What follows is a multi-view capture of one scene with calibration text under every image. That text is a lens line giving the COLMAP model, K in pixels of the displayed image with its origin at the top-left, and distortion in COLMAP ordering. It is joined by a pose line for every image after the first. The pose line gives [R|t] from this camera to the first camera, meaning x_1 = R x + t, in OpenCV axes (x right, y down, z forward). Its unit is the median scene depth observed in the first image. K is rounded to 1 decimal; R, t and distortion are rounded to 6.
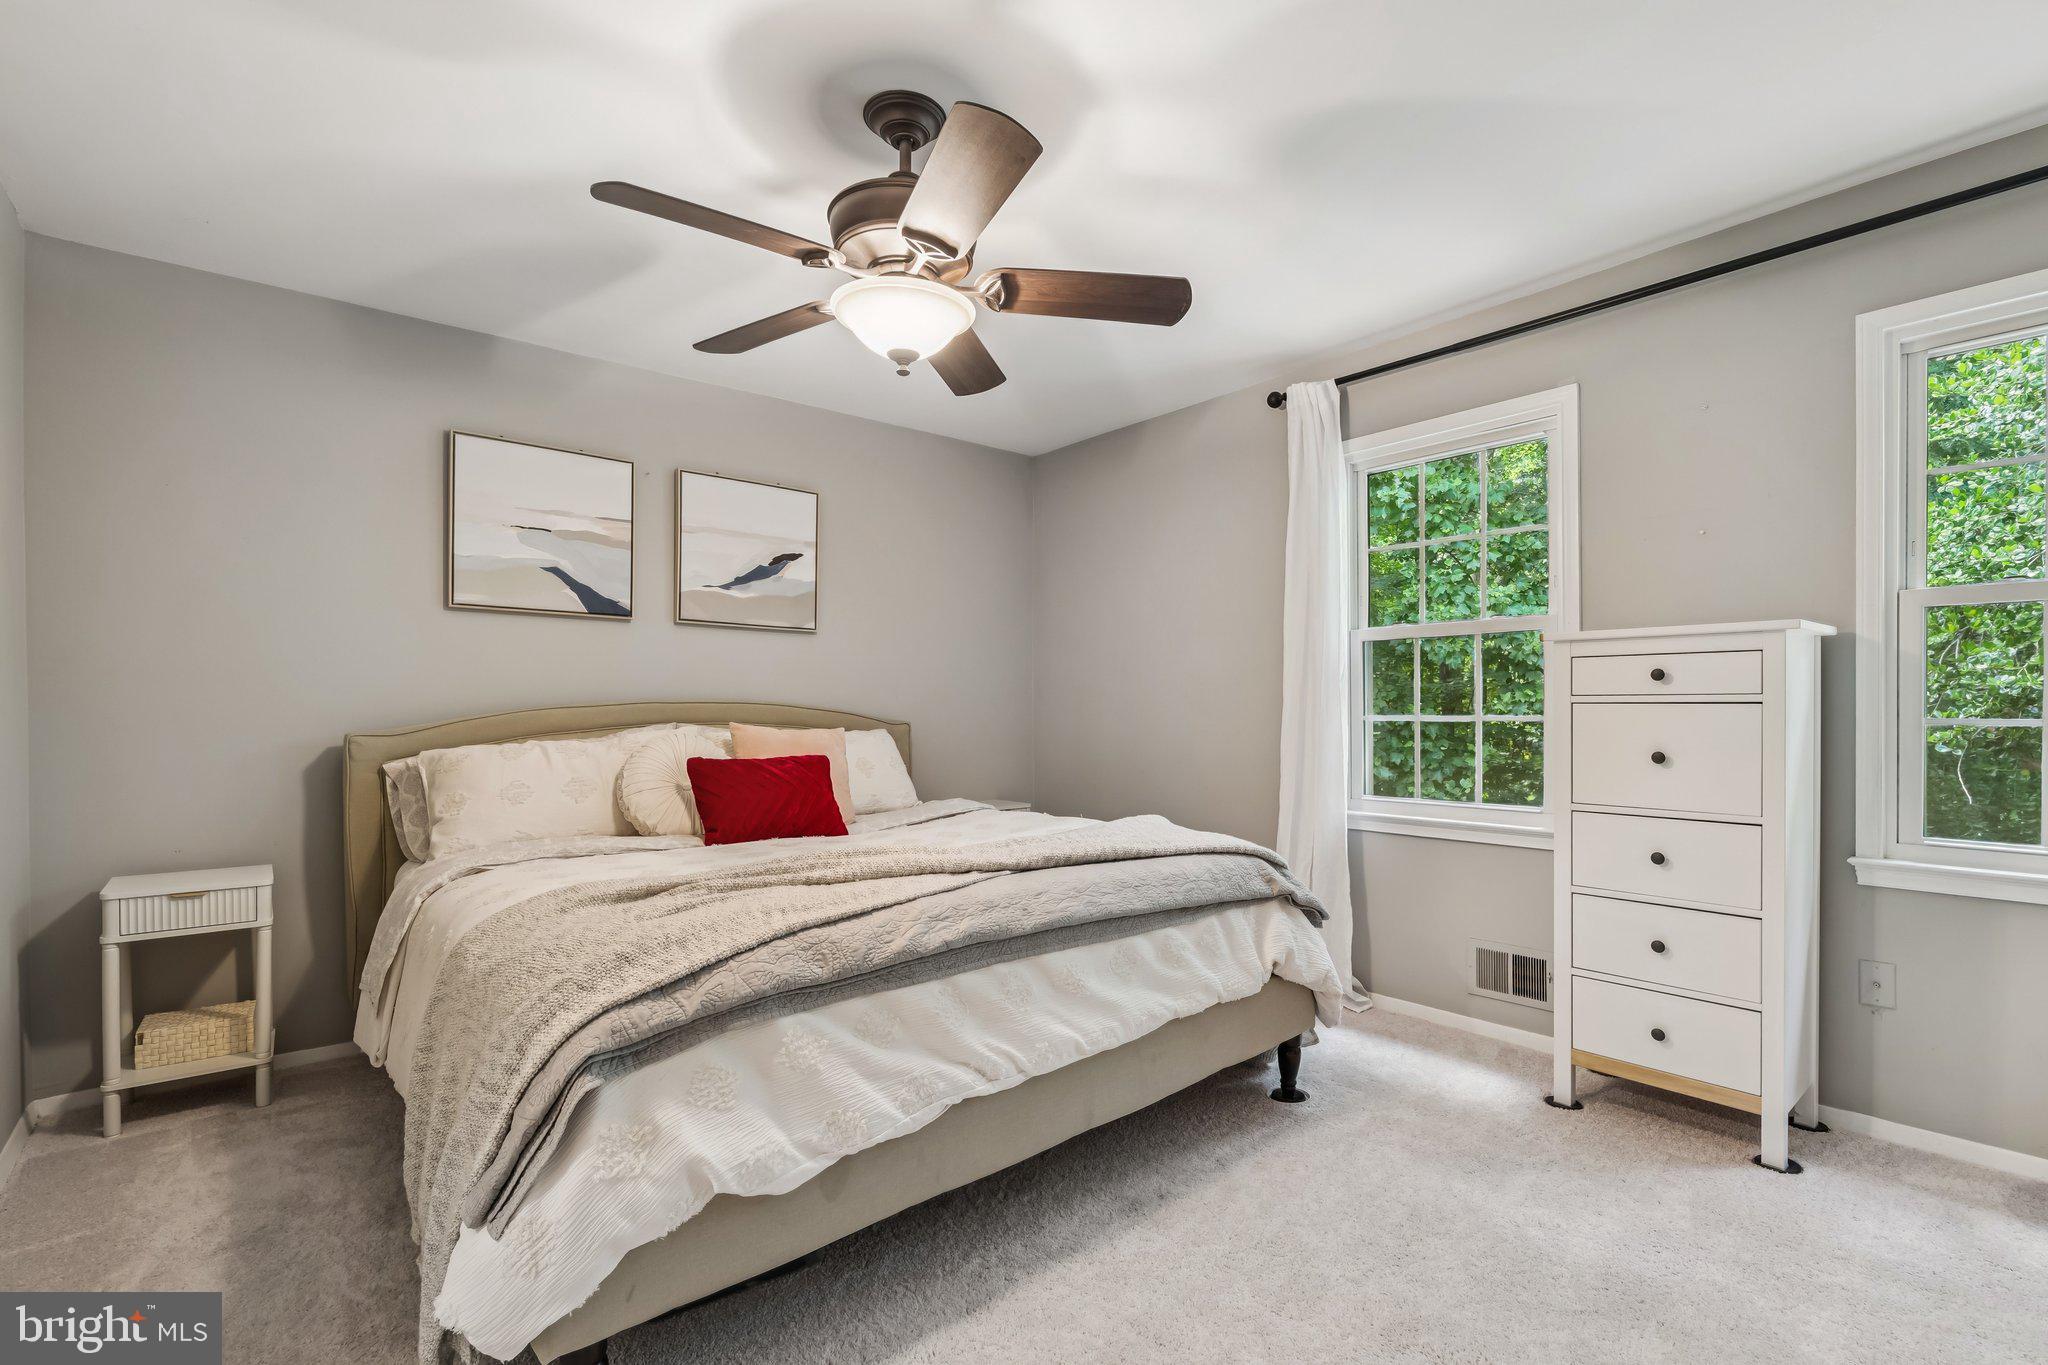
lens RADIAL K [[932.5, 0, 1040.3], [0, 932.5, 719.8], [0, 0, 1]] dist [-0.001723, 0.000627]
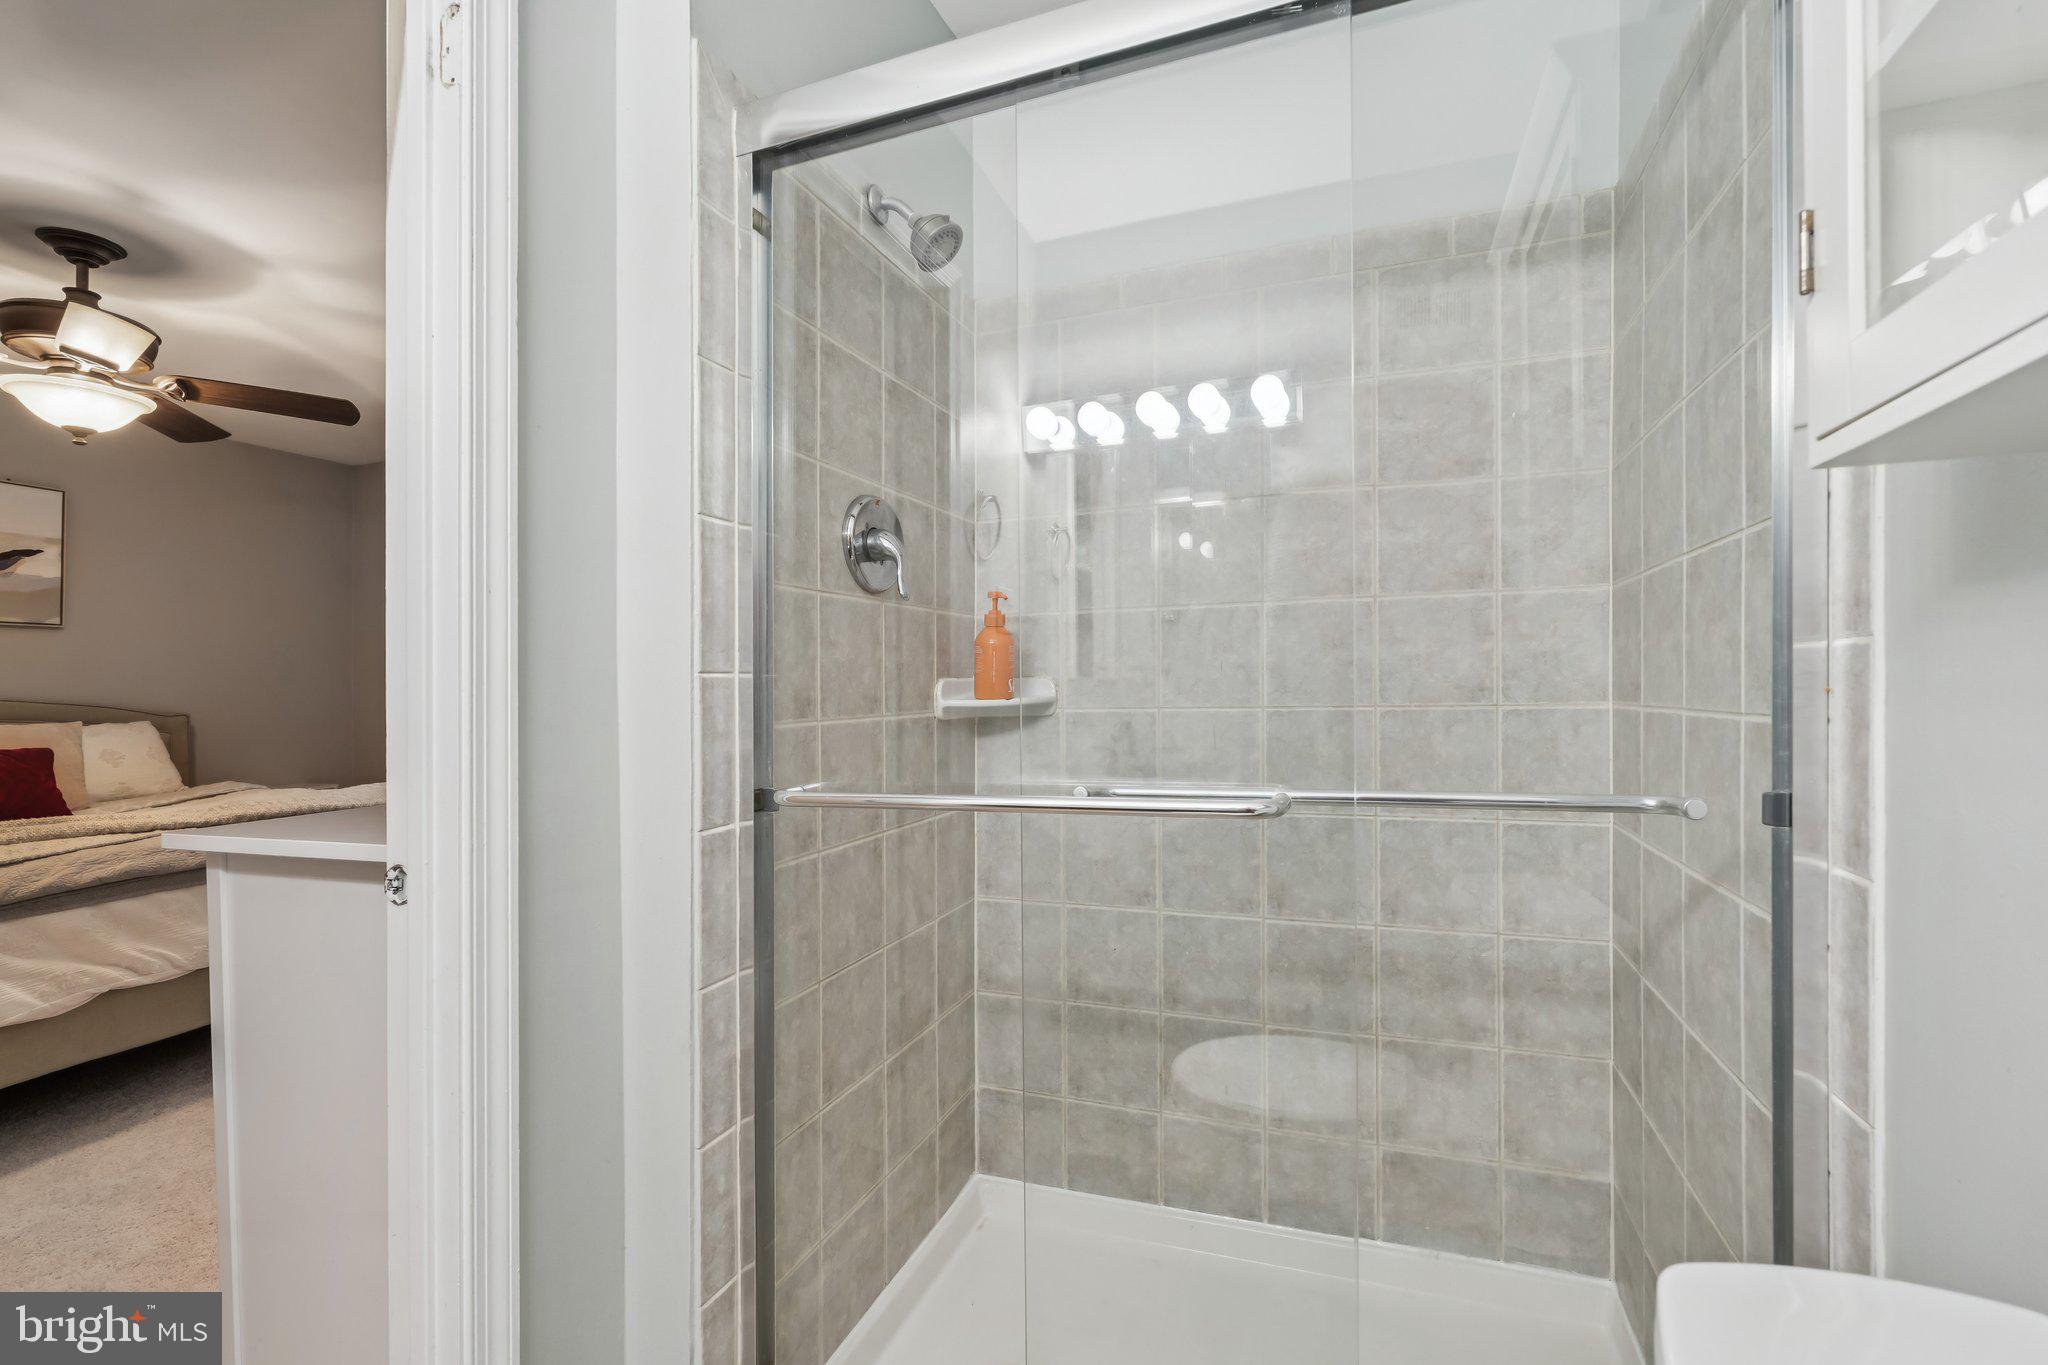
lens RADIAL K [[932.5, 0, 1025.8], [0, 932.5, 676.5], [0, 0, 1]] dist [-0.001723, 0.000627]
pose [[0.883088, -0.009350, 0.469114, 0.337050], [0.019741, 0.999657, -0.017236, -0.004087], [-0.468792, 0.024482, 0.882969, -0.618517]]
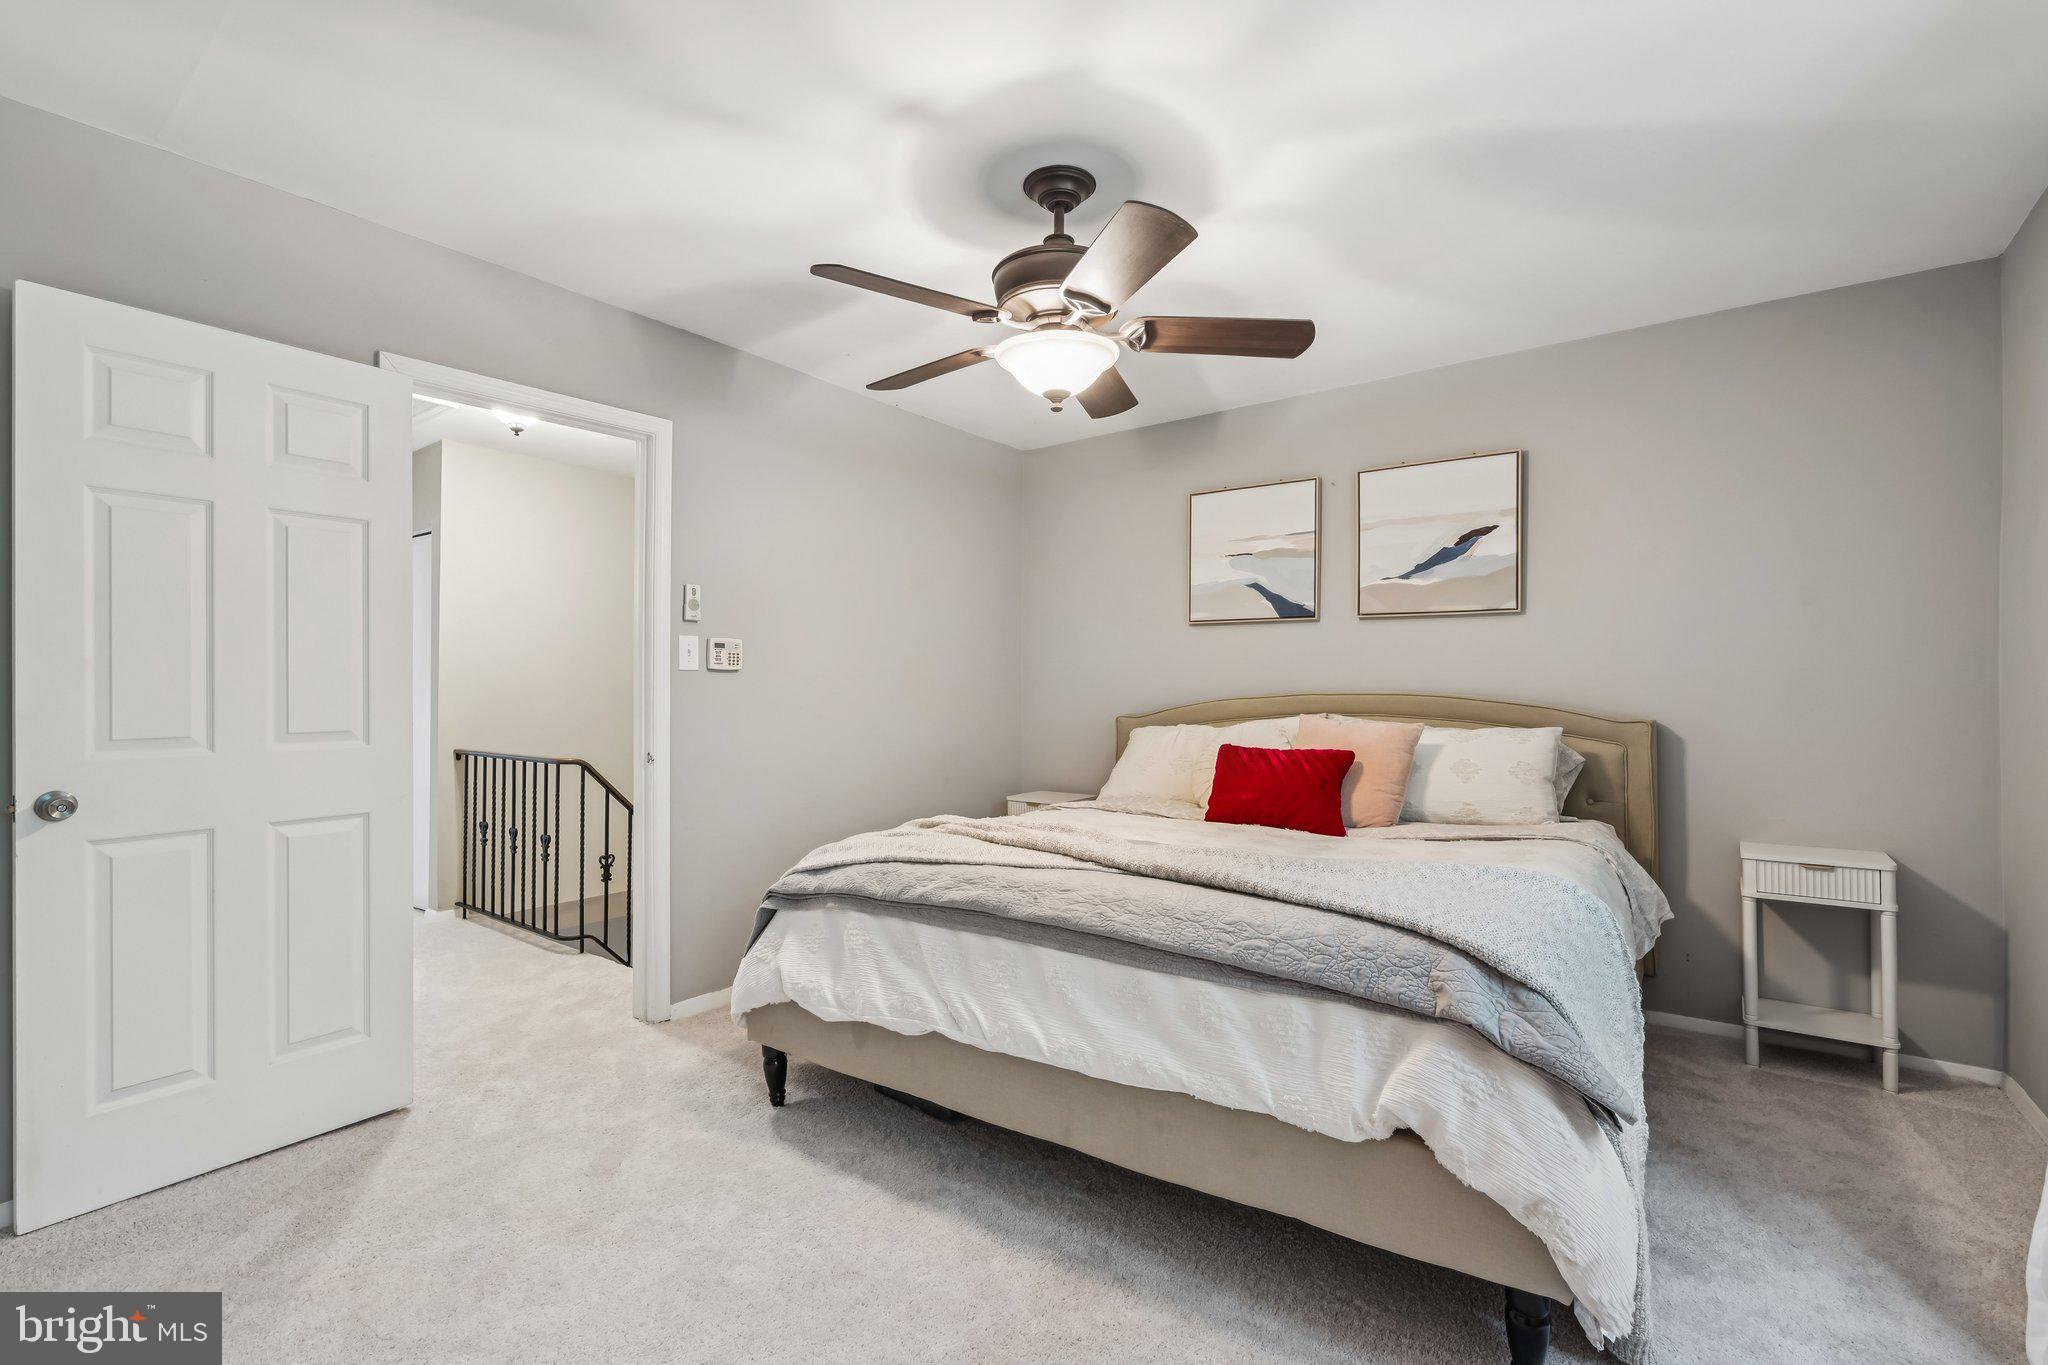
lens RADIAL K [[932.5, 0, 1038.5], [0, 932.5, 683.9], [0, 0, 1]] dist [-0.001723, 0.000627]
pose [[0.222850, -0.008902, -0.974812, 0.803183], [-0.012986, 0.999842, -0.012099, -0.018984], [0.974766, 0.015355, 0.222699, 0.614562]]
